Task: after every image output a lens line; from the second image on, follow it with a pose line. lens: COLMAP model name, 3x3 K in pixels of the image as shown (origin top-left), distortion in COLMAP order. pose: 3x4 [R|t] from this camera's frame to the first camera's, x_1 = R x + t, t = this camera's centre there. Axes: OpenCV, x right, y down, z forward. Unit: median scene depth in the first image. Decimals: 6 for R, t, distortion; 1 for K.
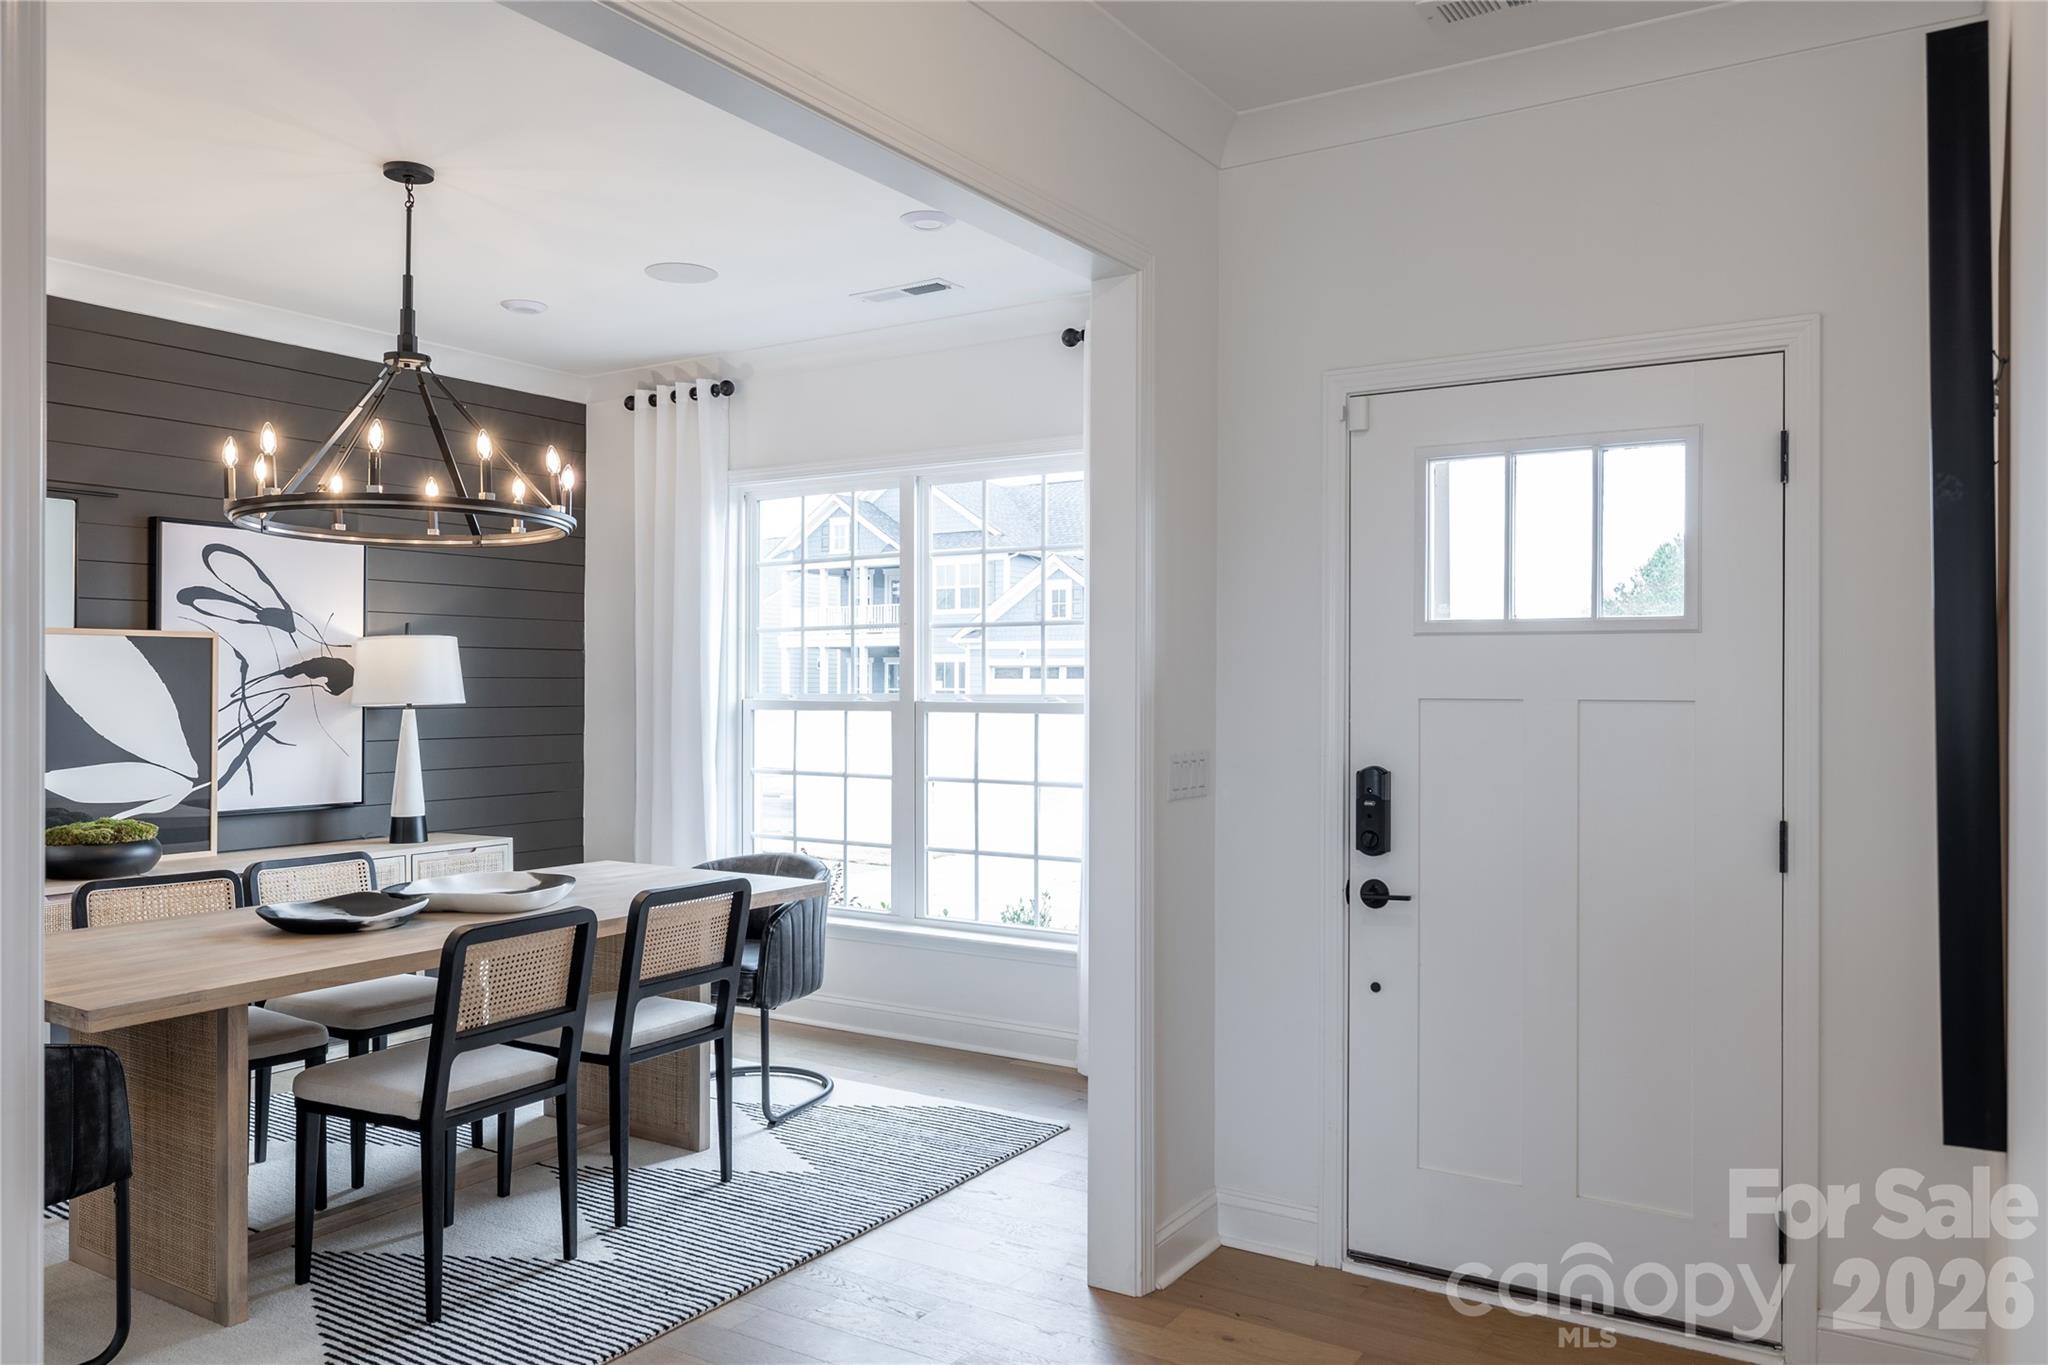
lens RADIAL K [[1473.0, 0, 1025.4], [0, 1473.0, 691.3], [0, 0, 1]] dist [0.009158, 0.008855]
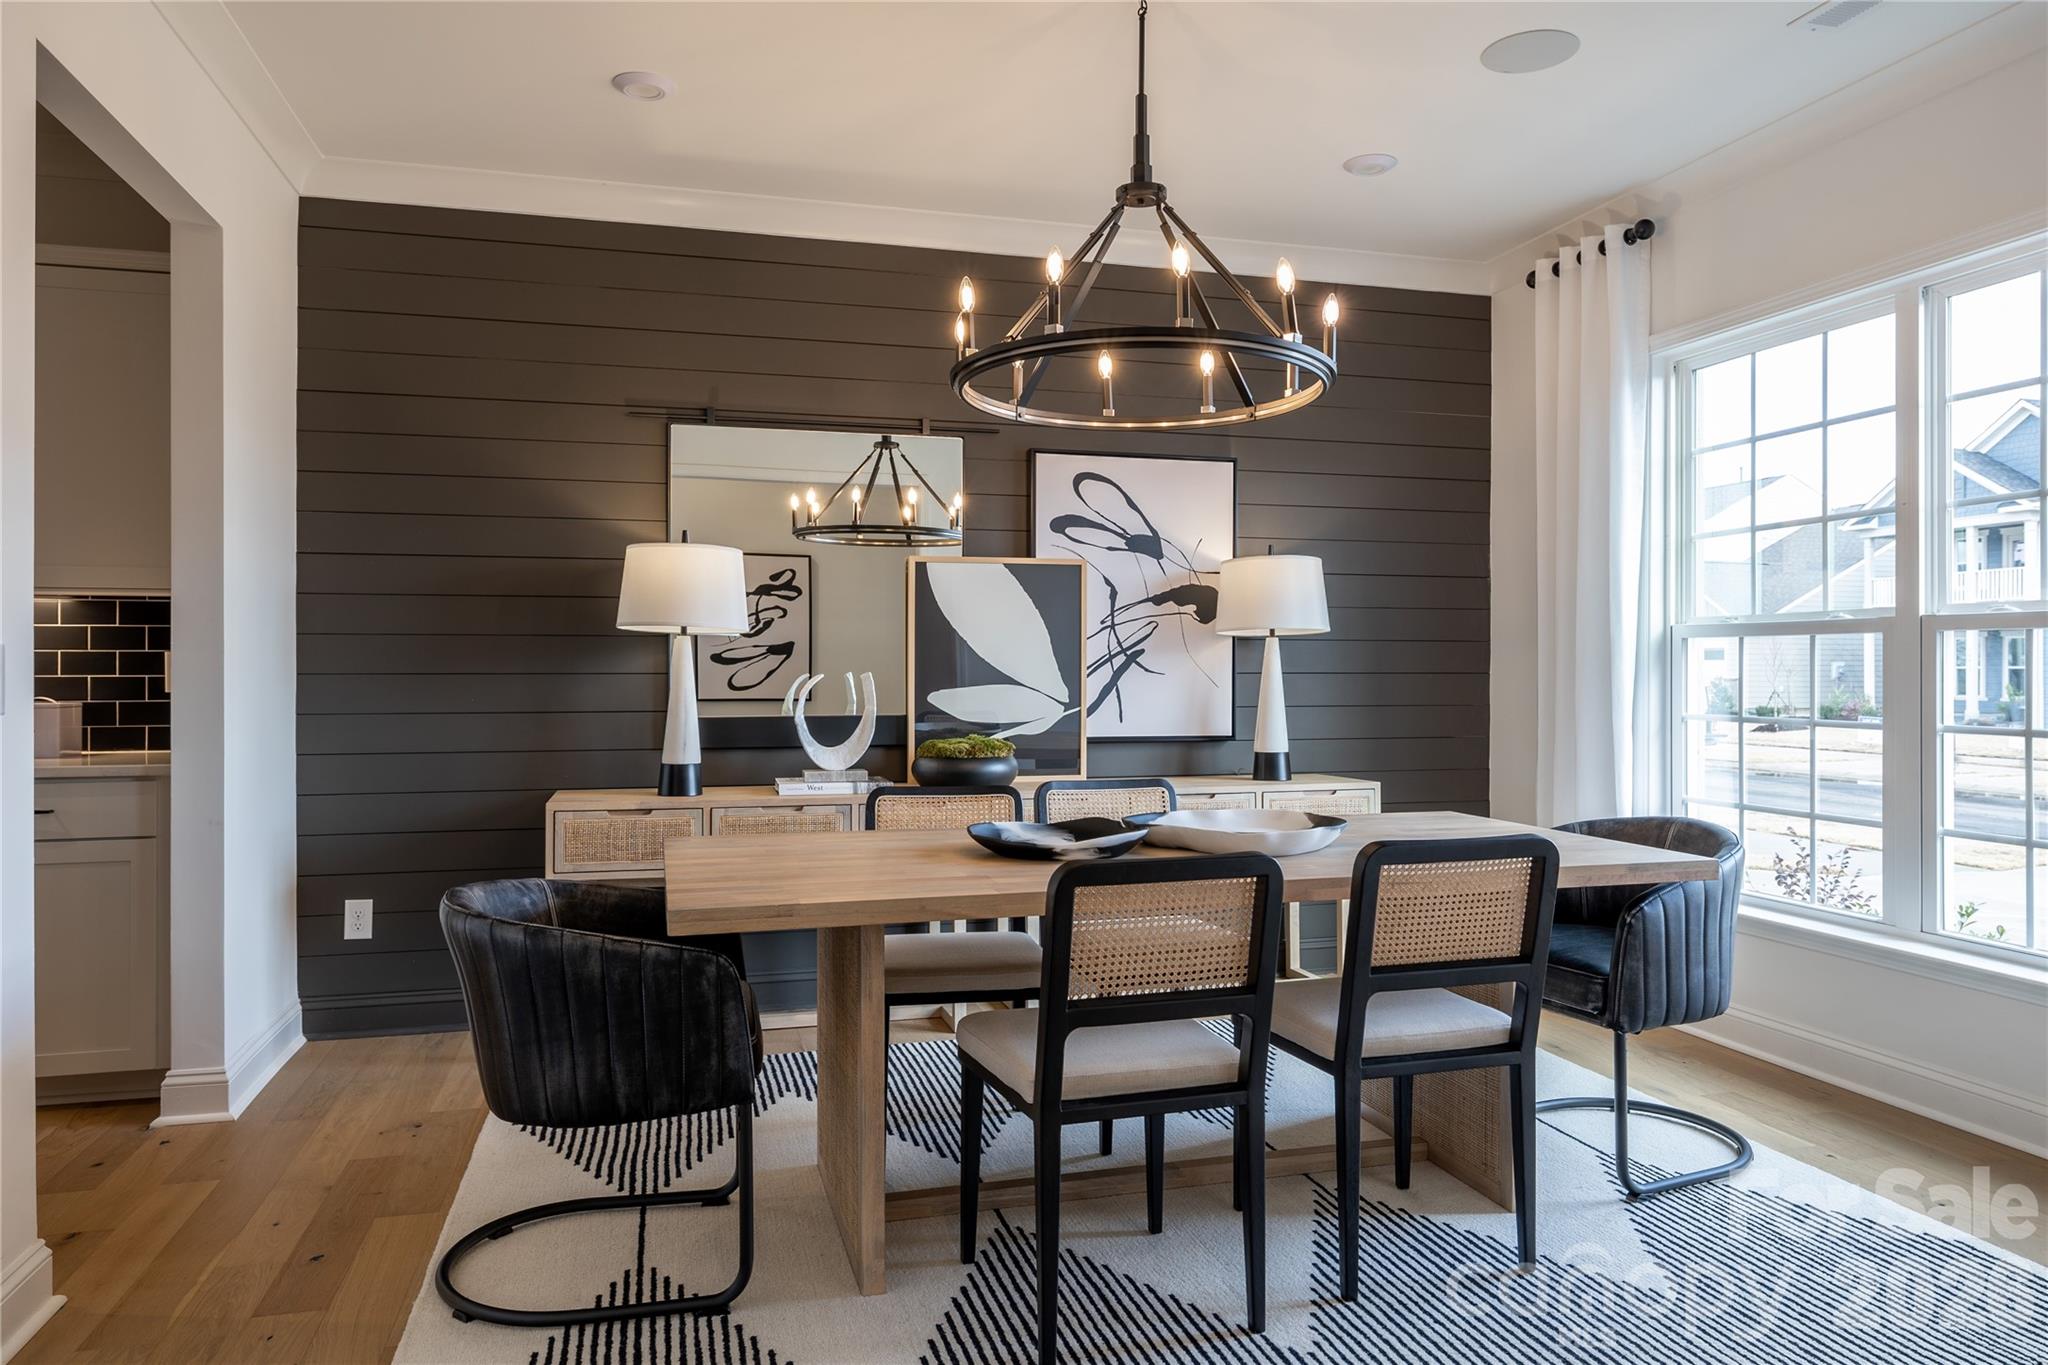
lens RADIAL K [[1340.2, 0, 1023.8], [0, 1340.2, 673.7], [0, 0, 1]] dist [-0.008794, 0.007102]
pose [[0.742531, -0.000665, -0.669812, 0.037296], [-0.000674, 0.999998, -0.001740, 0.041906], [0.669812, 0.001744, 0.742529, 0.306888]]
